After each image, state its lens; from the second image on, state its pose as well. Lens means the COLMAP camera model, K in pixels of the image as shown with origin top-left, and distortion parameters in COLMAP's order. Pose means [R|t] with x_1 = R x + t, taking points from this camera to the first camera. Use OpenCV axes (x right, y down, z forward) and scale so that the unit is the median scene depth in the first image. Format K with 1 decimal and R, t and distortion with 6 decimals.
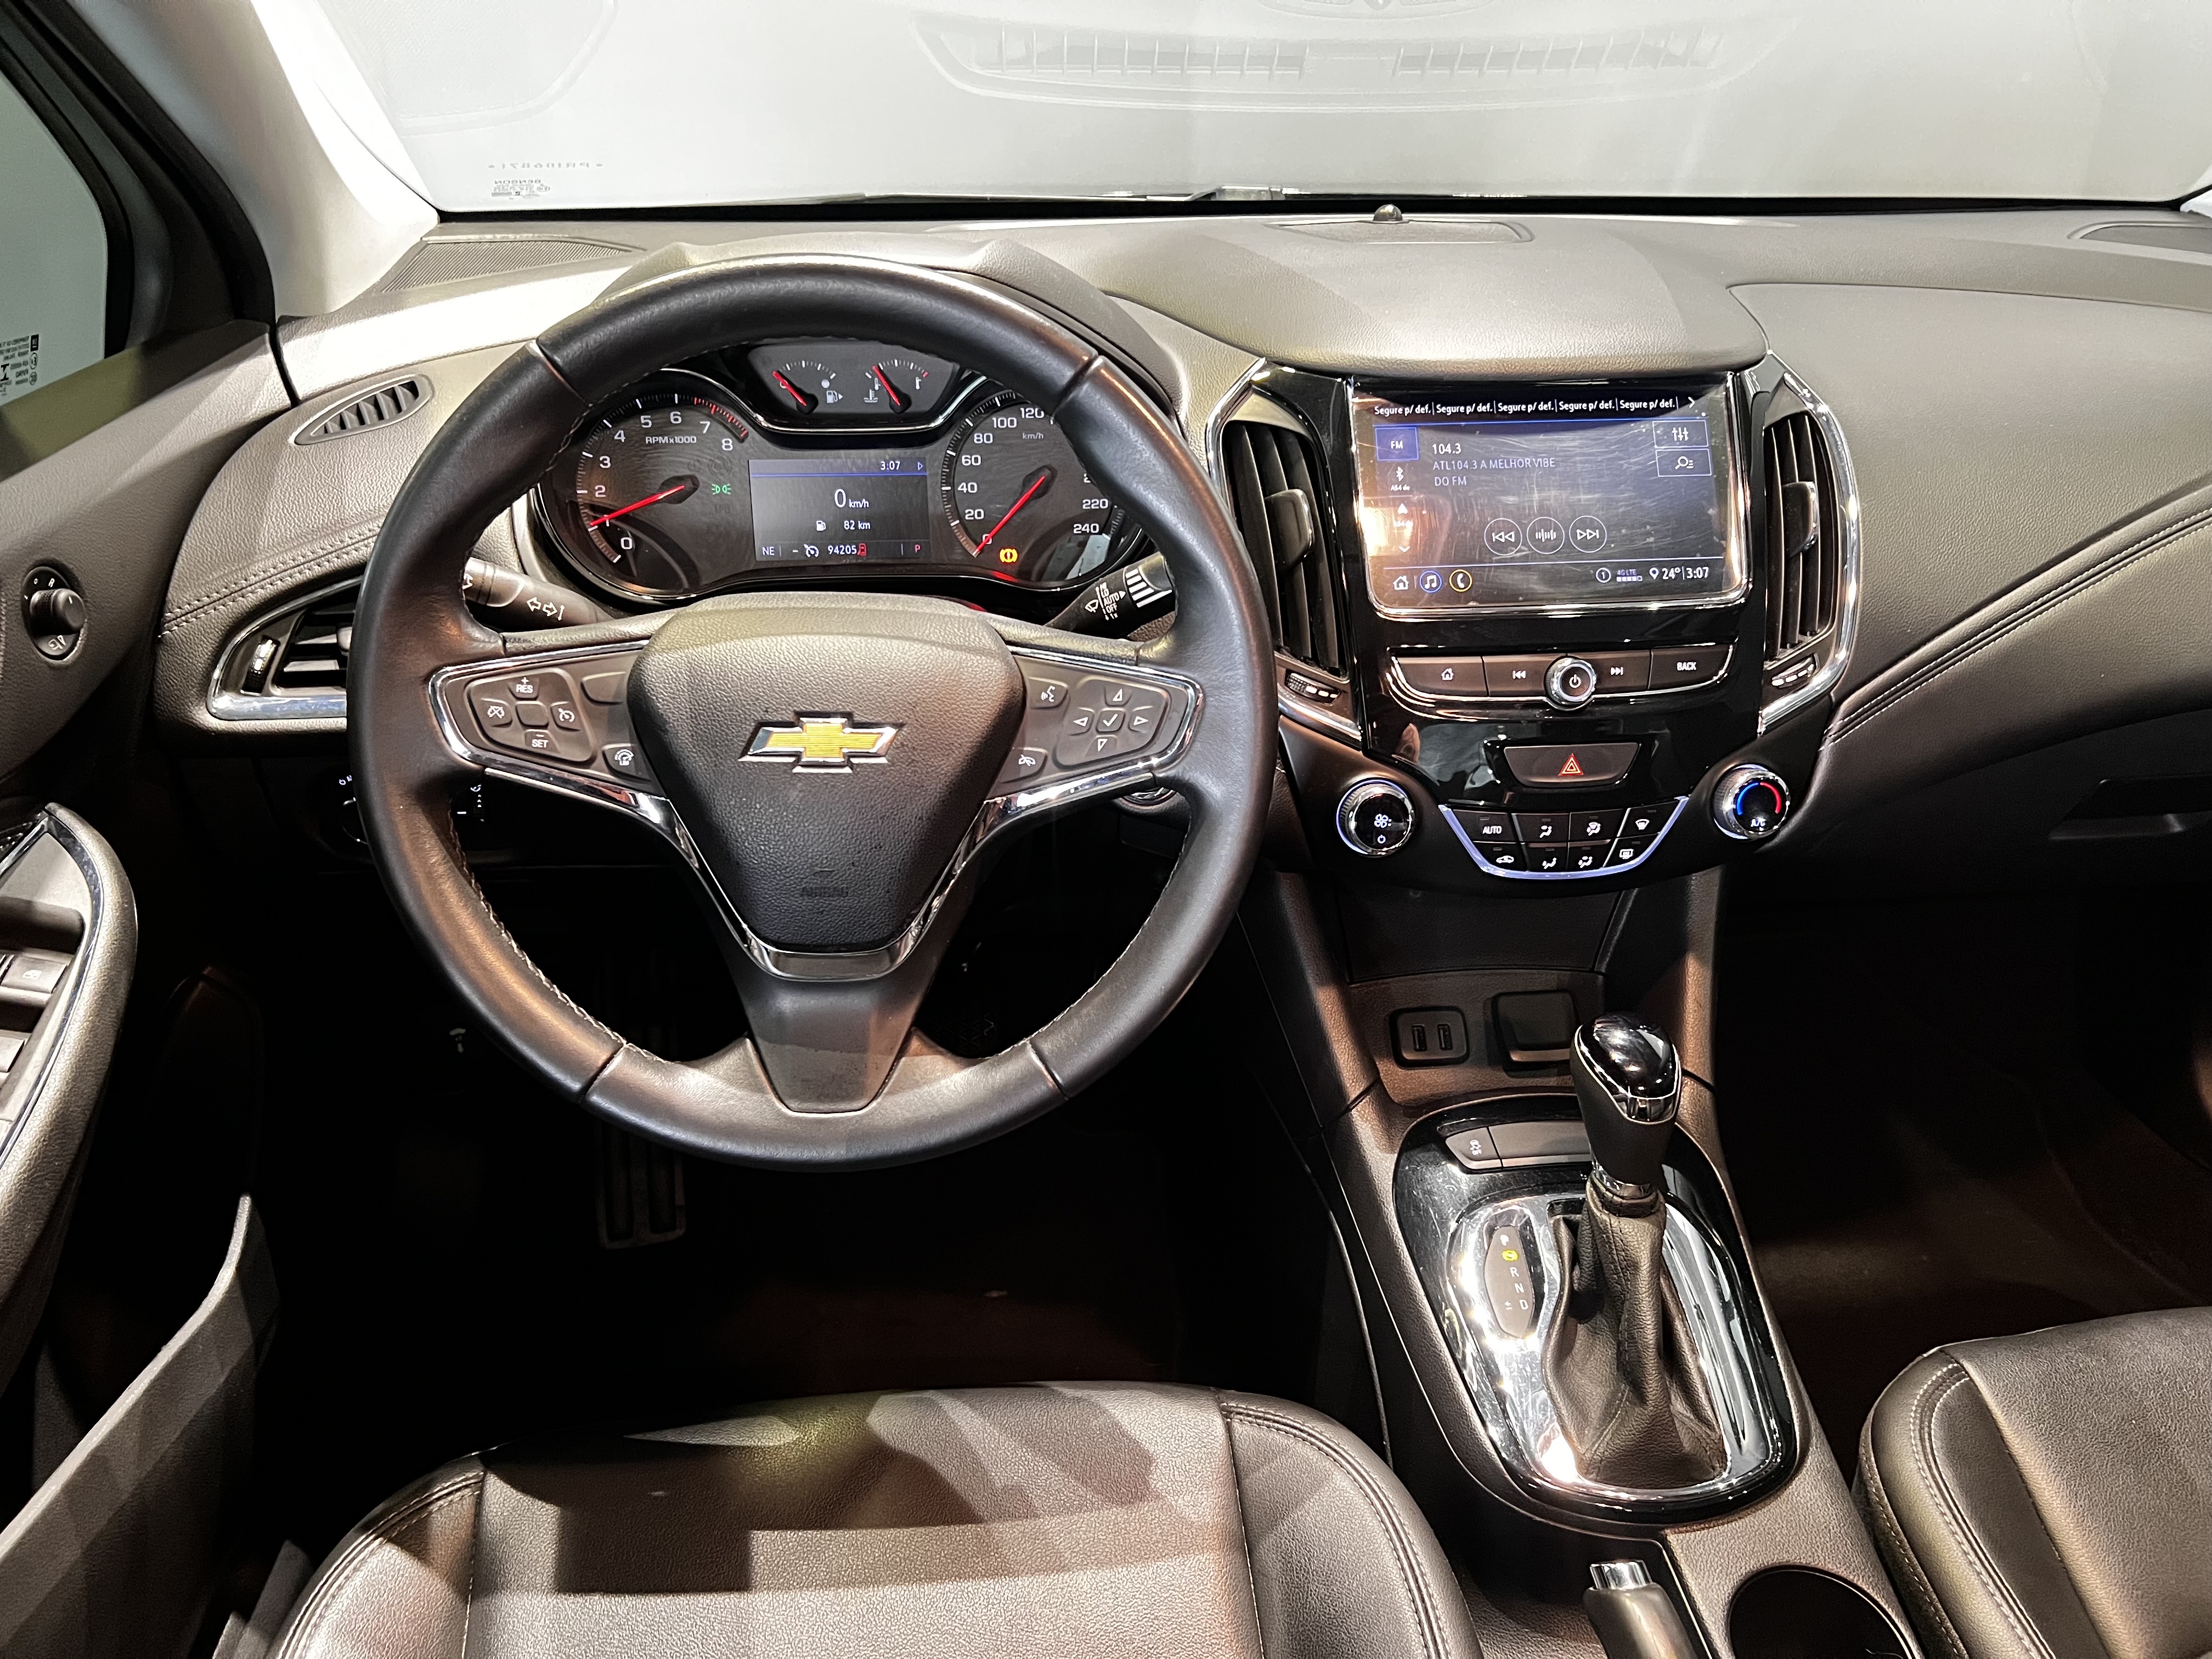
lens RADIAL K [[1658.0, 0, 1107.4], [0, 1658.0, 818.4], [0, 0, 1]] dist [0.002421, -0.017895]
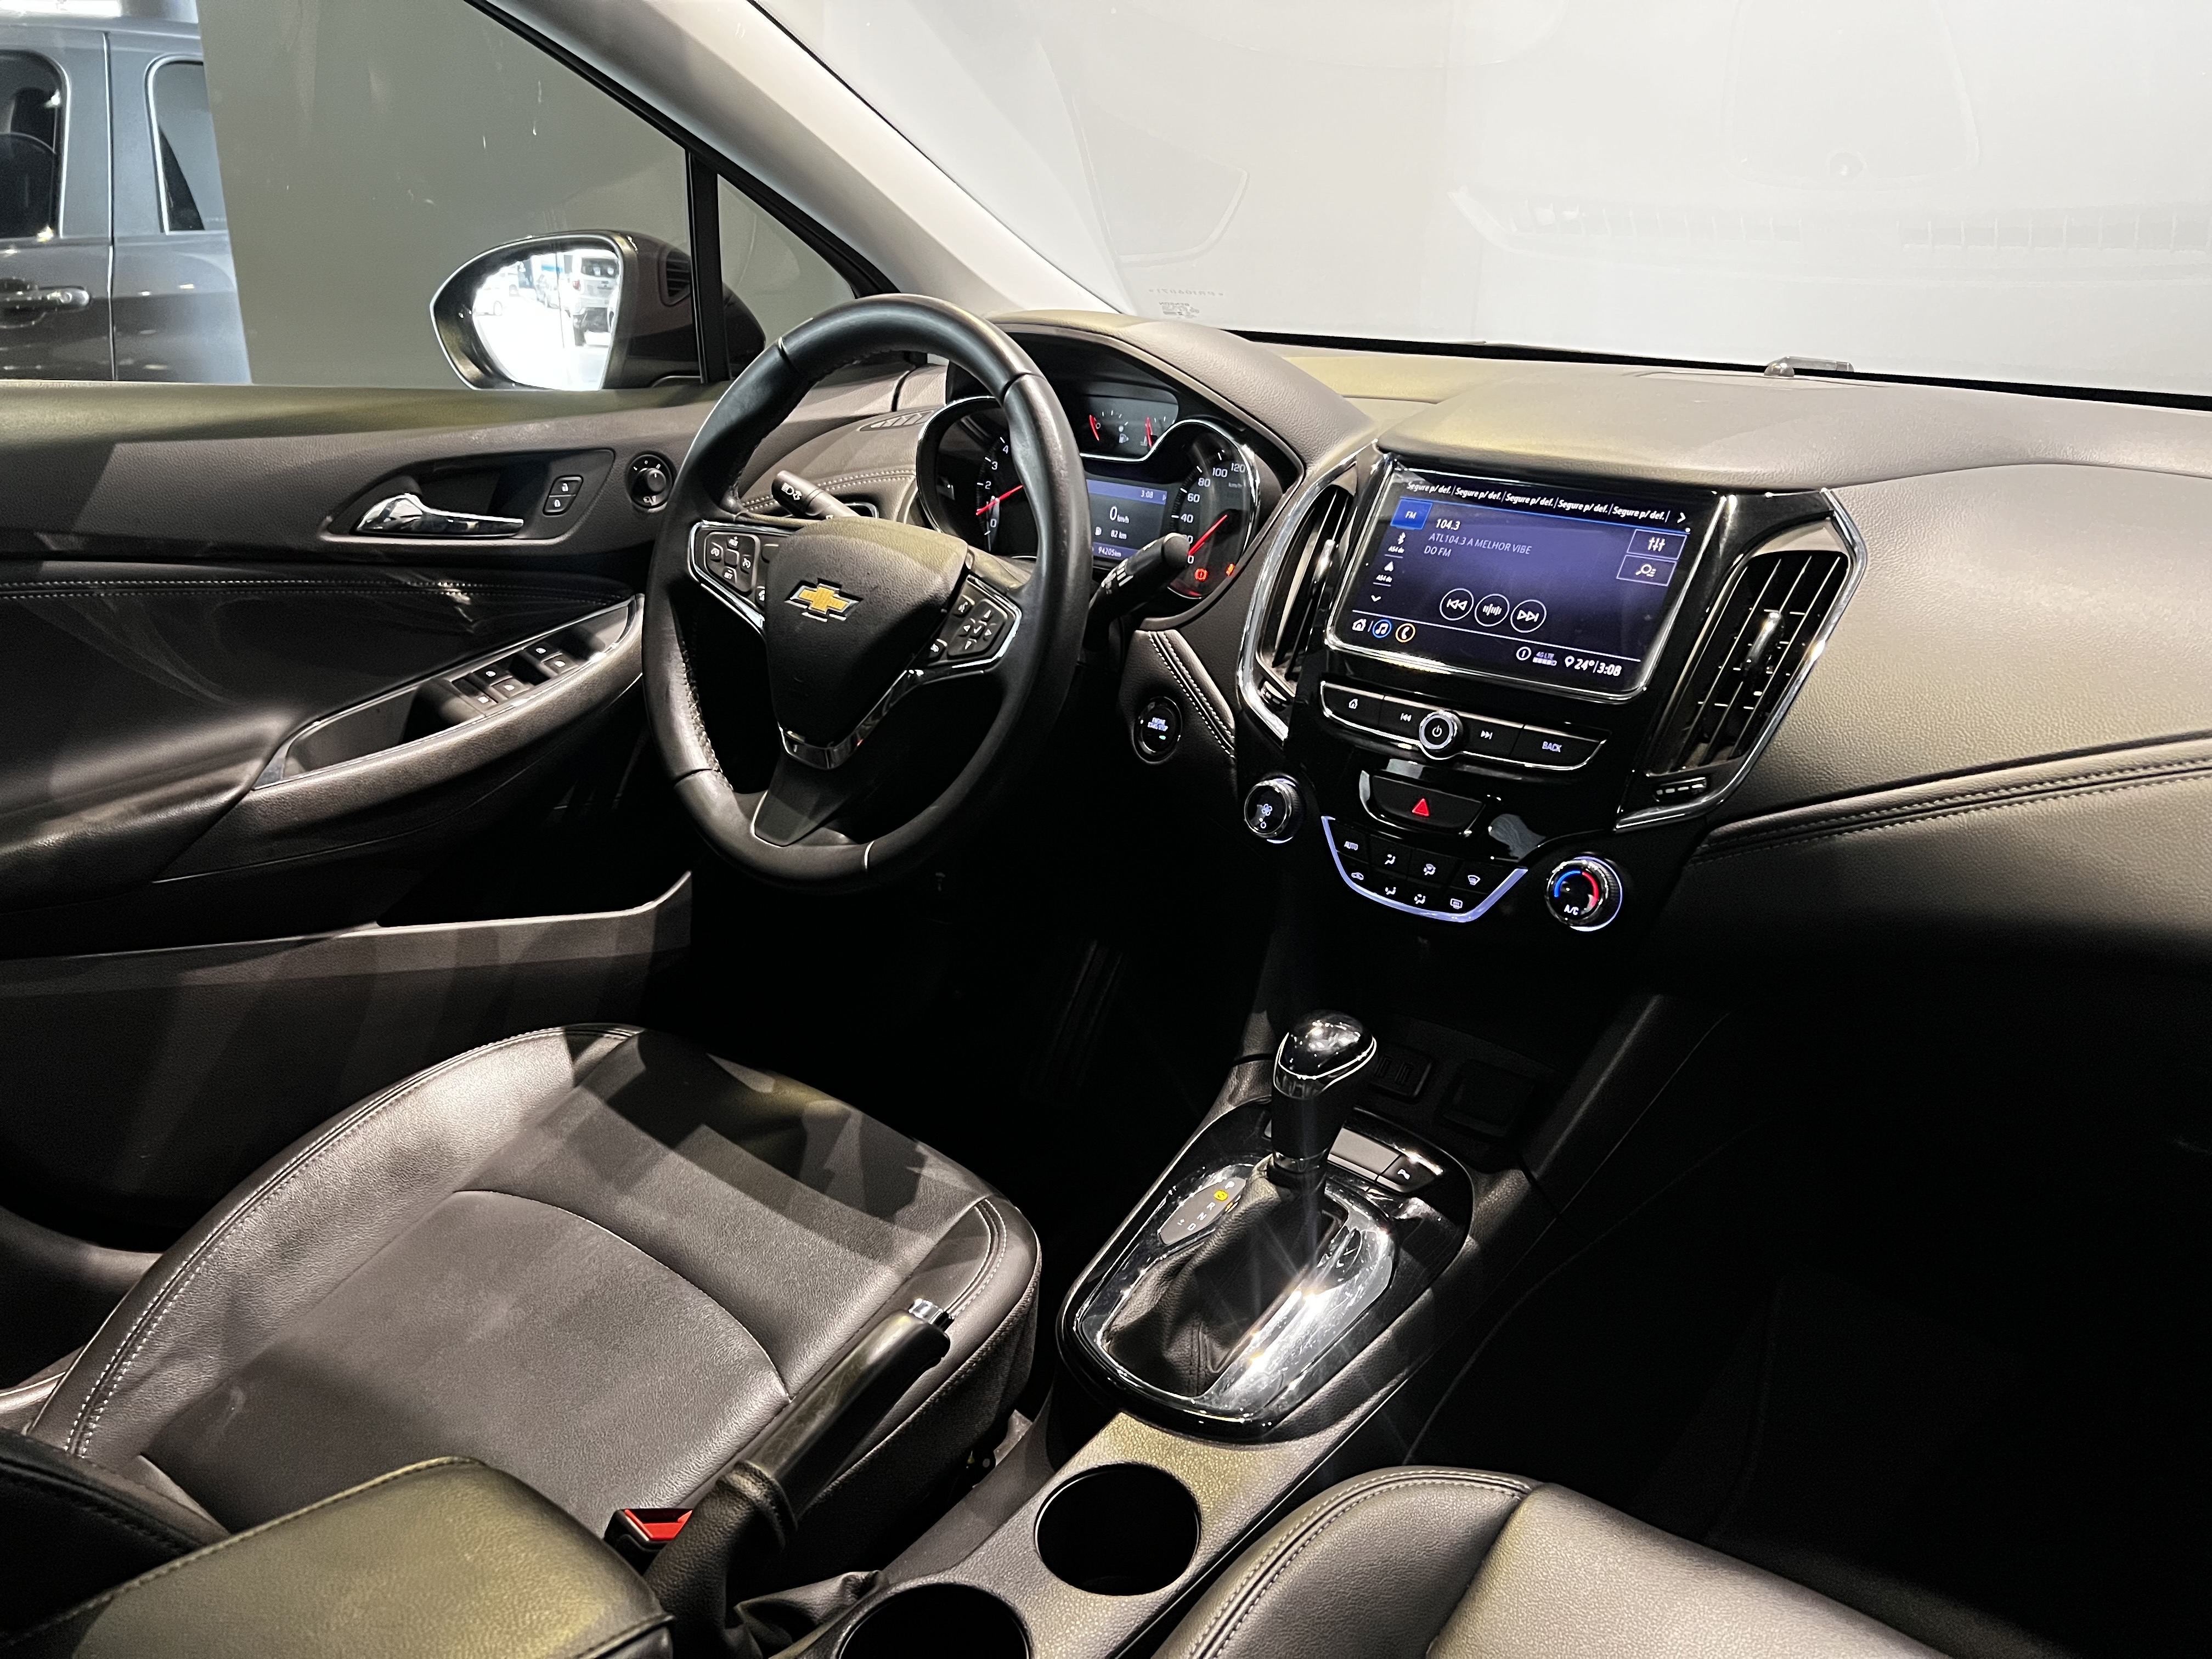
lens RADIAL K [[1658.0, 0, 1106.6], [0, 1658.0, 843.4], [0, 0, 1]] dist [0.002421, -0.017895]
pose [[0.705558, 0.259778, -0.659321, 0.831351], [-0.333078, 0.942780, 0.015028, 0.042733], [0.625498, 0.209002, 0.751712, 0.045953]]
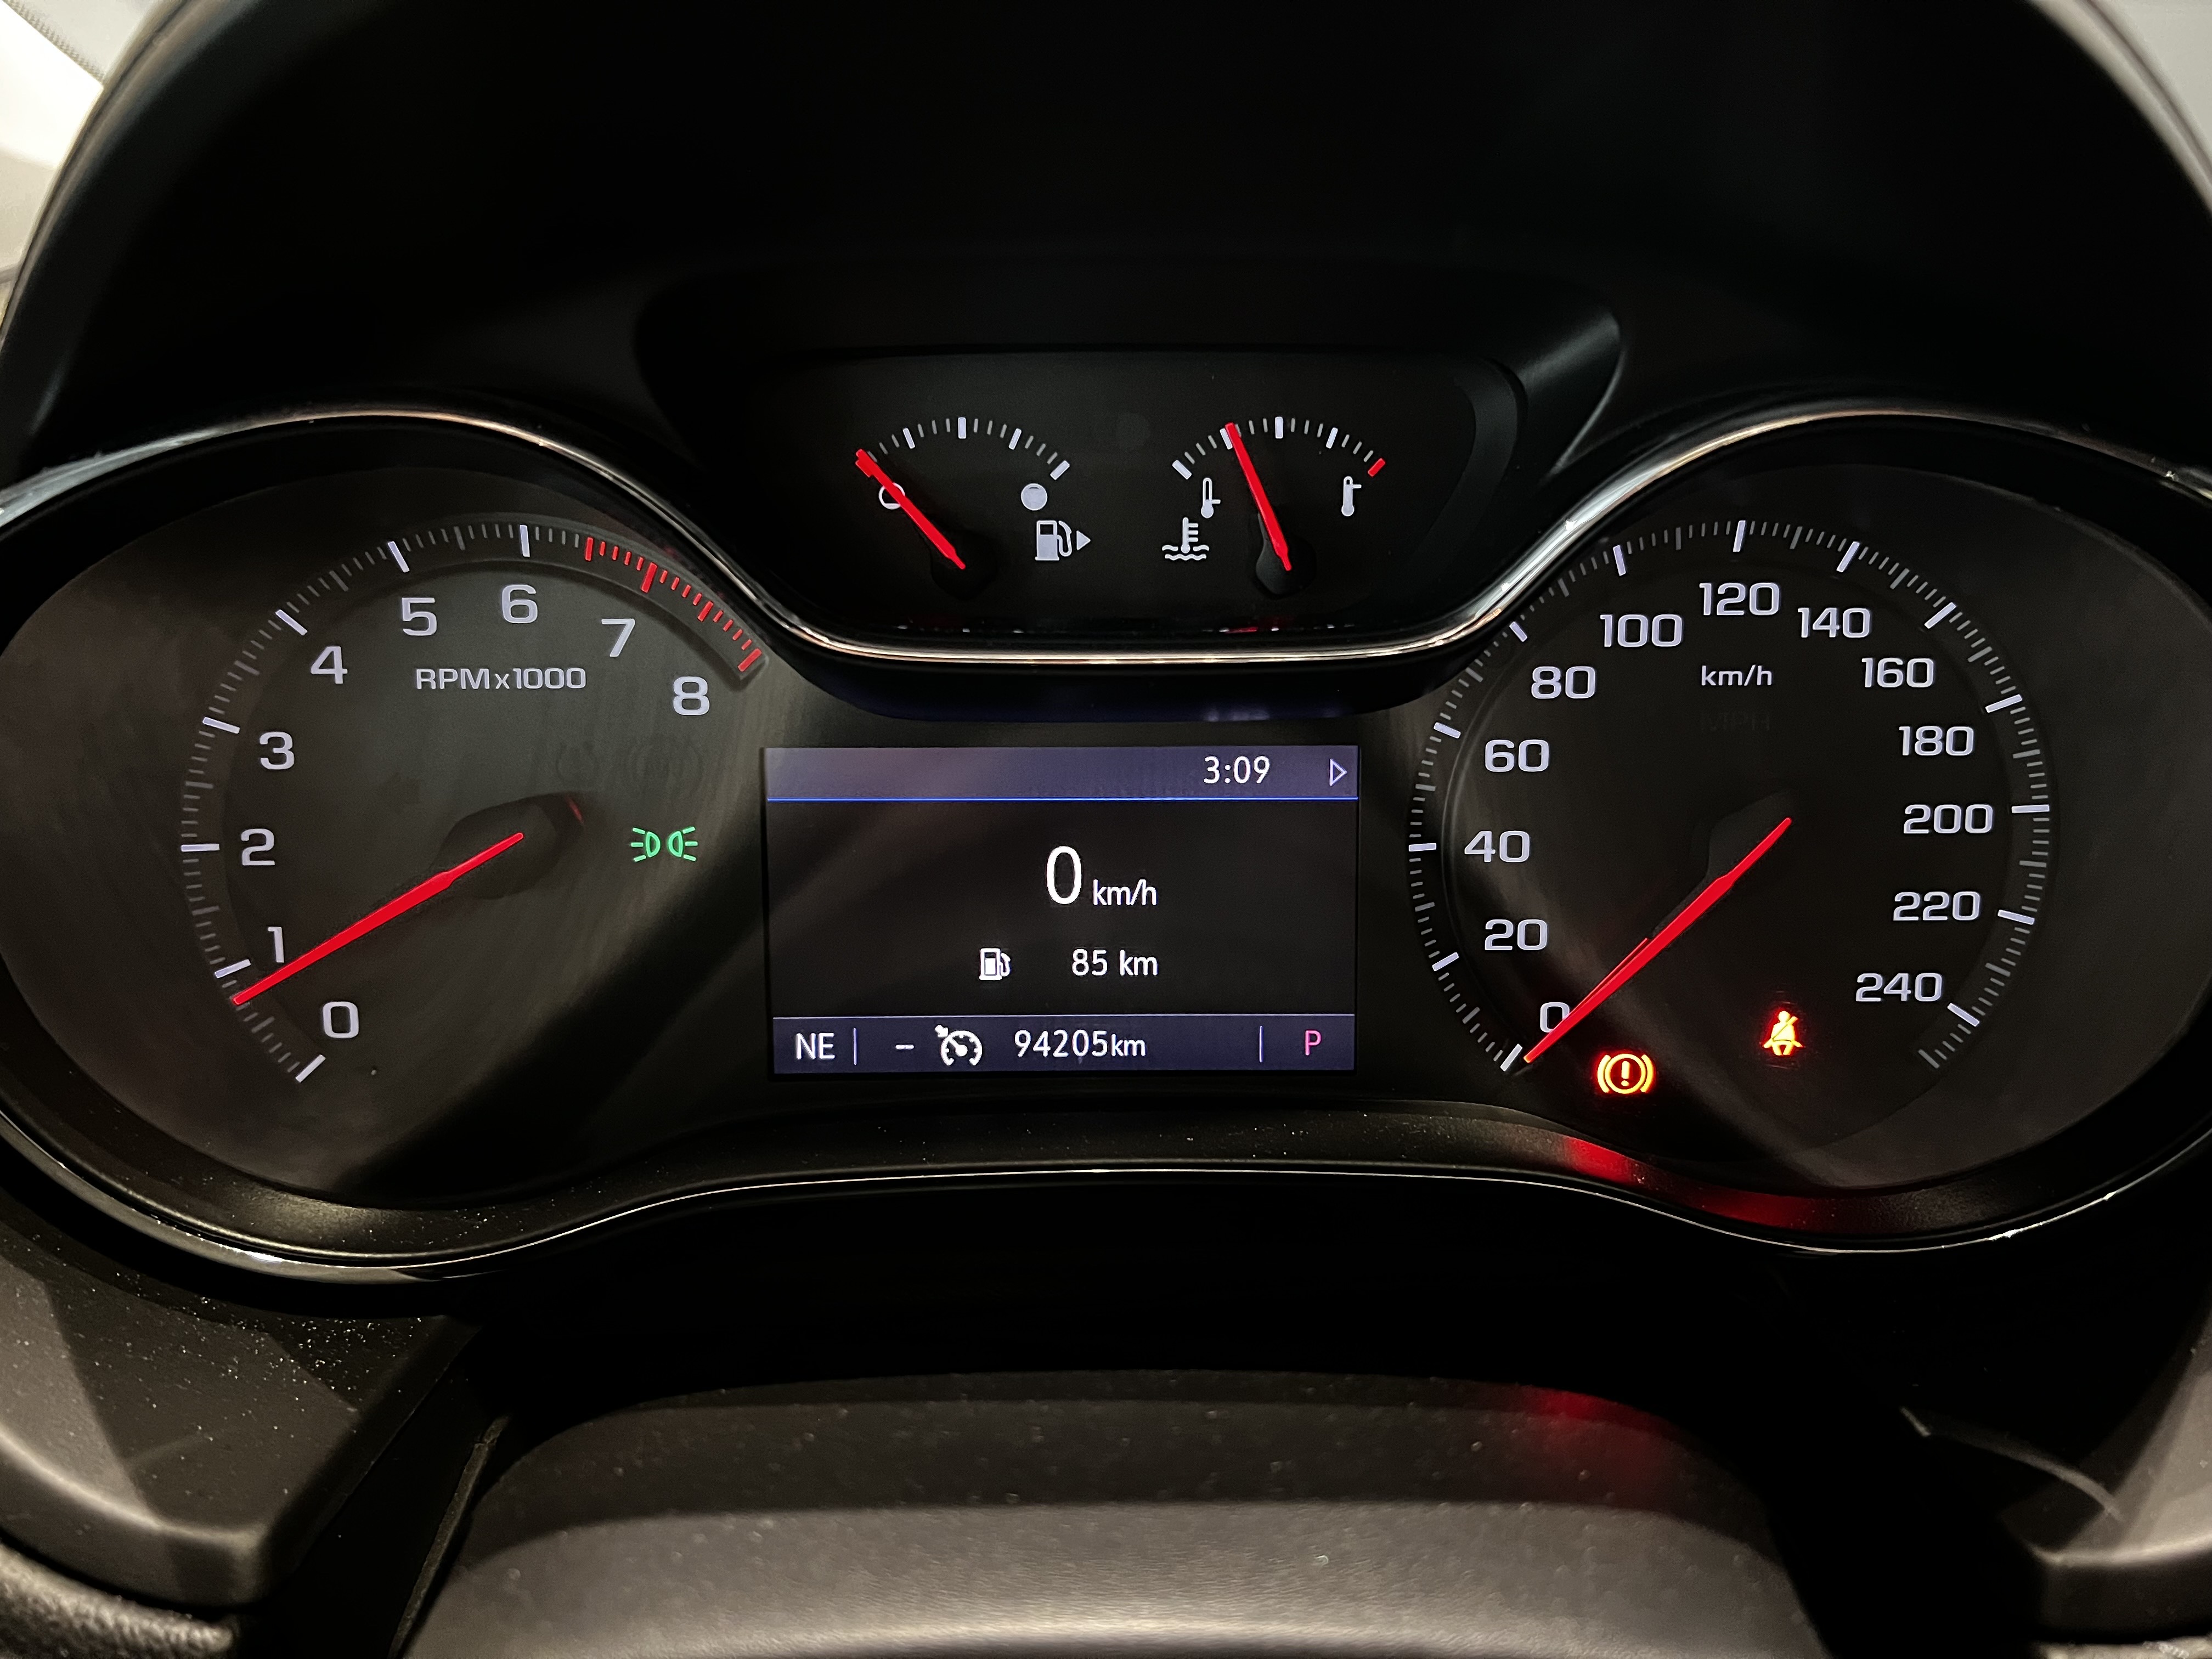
lens RADIAL K [[1658.0, 0, 1103.0], [0, 1658.0, 829.5], [0, 0, 1]] dist [0.002421, -0.017895]
pose [[0.999175, 0.011262, -0.039011, -0.151070], [-0.017207, 0.987669, -0.155605, -0.164492], [0.036777, 0.156148, 0.987049, 0.746952]]
